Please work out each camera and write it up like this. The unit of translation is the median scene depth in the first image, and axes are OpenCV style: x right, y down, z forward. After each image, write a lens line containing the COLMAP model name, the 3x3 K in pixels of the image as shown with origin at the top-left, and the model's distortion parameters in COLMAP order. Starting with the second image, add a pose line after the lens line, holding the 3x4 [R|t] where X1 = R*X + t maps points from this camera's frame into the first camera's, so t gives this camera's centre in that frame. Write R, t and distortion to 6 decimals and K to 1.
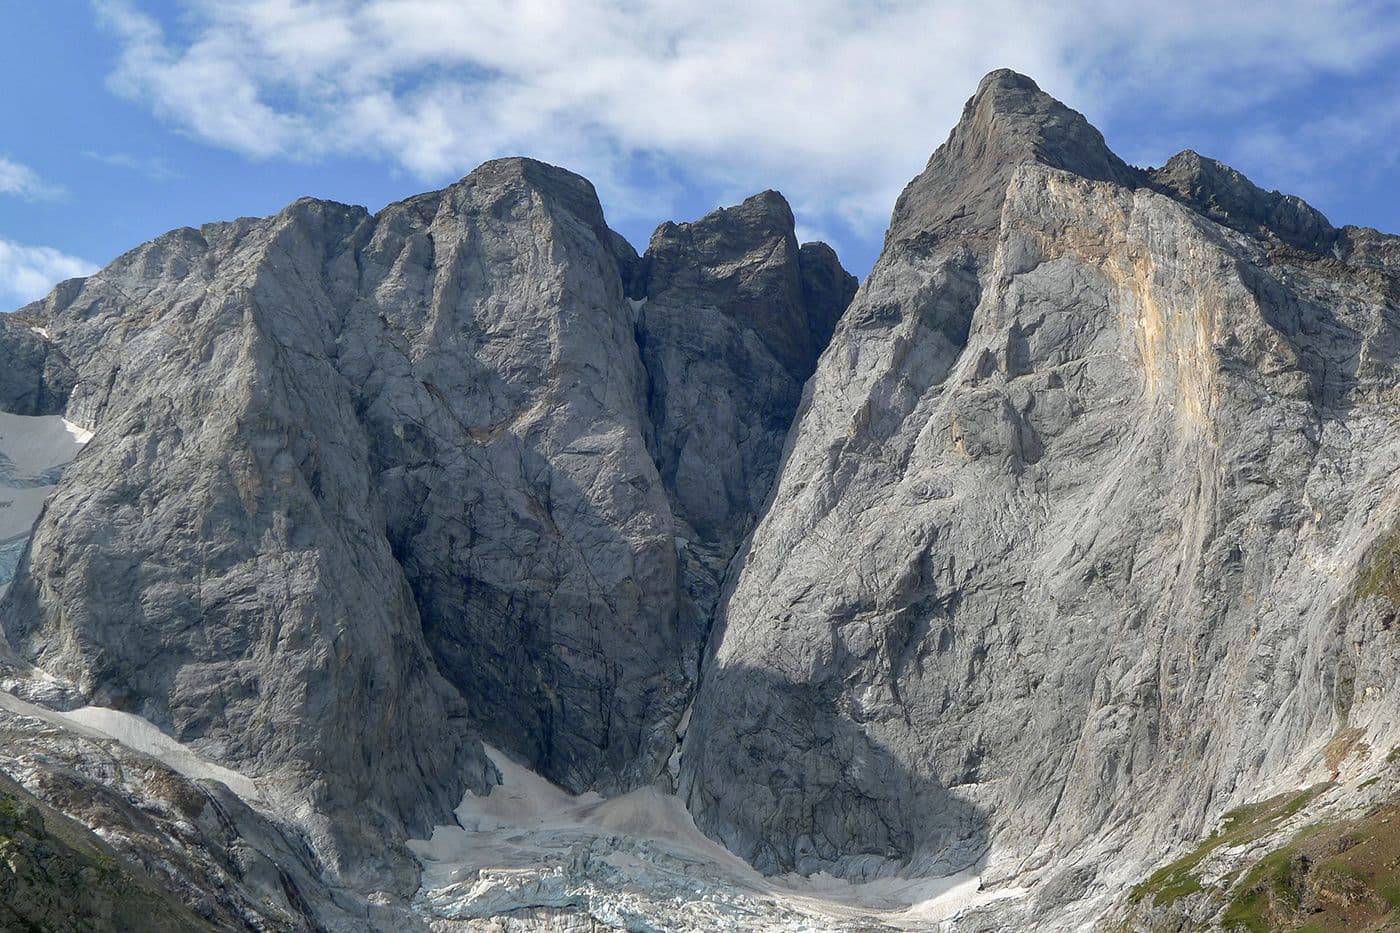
lens RADIAL K [[3215.4, 0, 704.0], [0, 3215.4, 464.2], [0, 0, 1]] dist [0.387177, 0.000000]
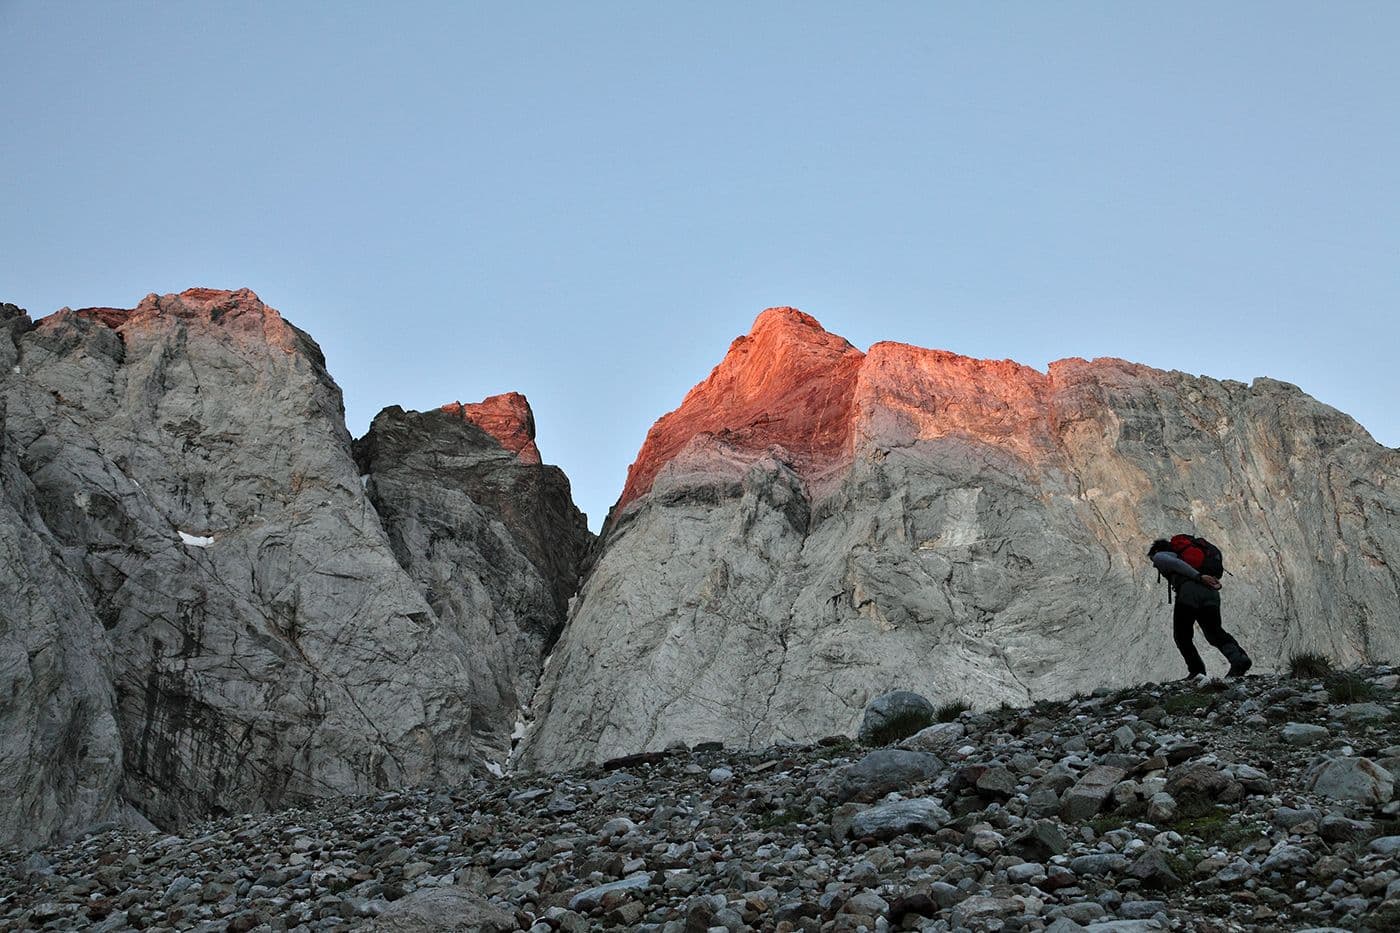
lens RADIAL K [[1951.3, 0, 715.7], [0, 1951.3, 488.4], [0, 0, 1]] dist [0.166121, 0.000000]
pose [[0.937710, 0.168146, 0.304019, -0.101502], [-0.081122, 0.956857, -0.279006, 0.099490], [-0.337816, 0.236964, 0.910894, 0.589816]]
